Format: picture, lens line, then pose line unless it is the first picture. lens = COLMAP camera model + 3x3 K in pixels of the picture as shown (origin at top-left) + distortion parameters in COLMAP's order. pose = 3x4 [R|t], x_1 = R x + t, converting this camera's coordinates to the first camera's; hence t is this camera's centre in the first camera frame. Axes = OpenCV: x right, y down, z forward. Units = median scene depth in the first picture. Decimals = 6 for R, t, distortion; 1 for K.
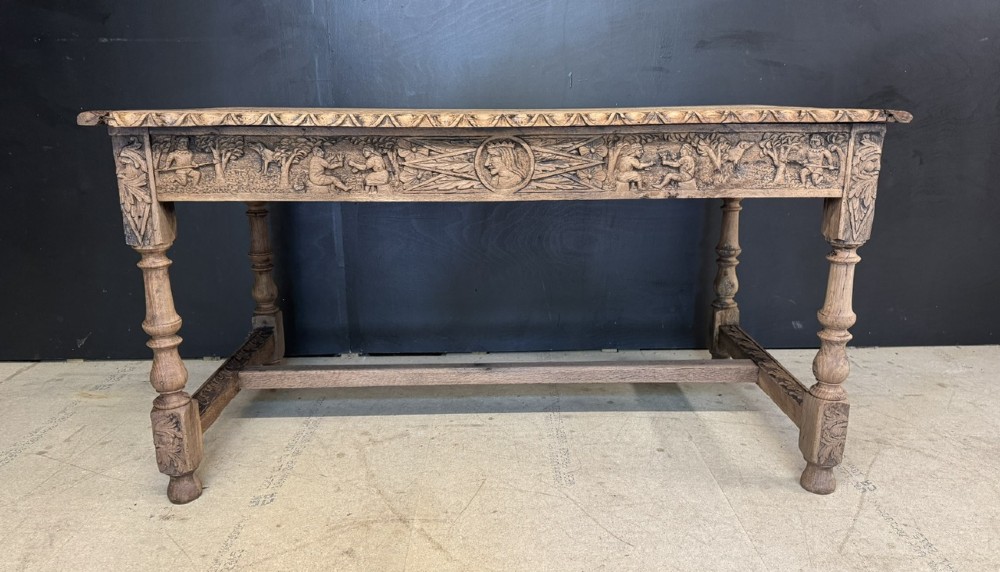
lens RADIAL K [[721.3, 0, 509.9], [0, 721.3, 288.8], [0, 0, 1]] dist [0.116161, -0.194263]
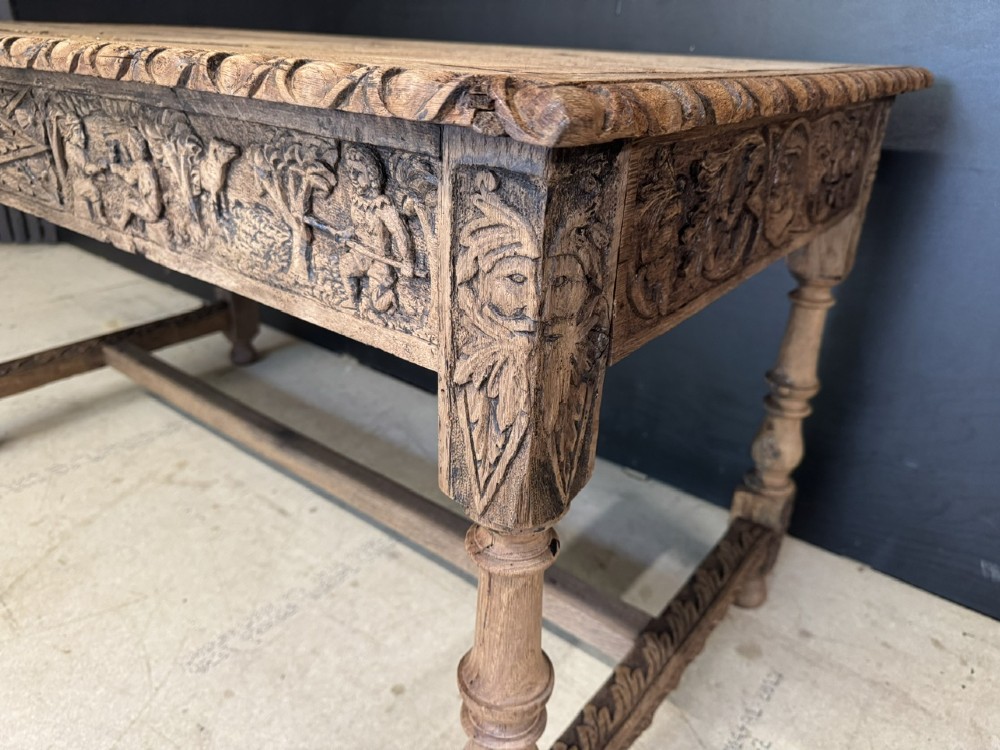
lens RADIAL K [[722.1, 0, 500.8], [0, 722.1, 380.2], [0, 0, 1]] dist [0.053864, -0.102152]
pose [[0.771152, 0.307361, -0.557542, 0.651251], [-0.204882, 0.948965, 0.239767, -0.202341], [0.602784, -0.070666, 0.794769, 0.786017]]
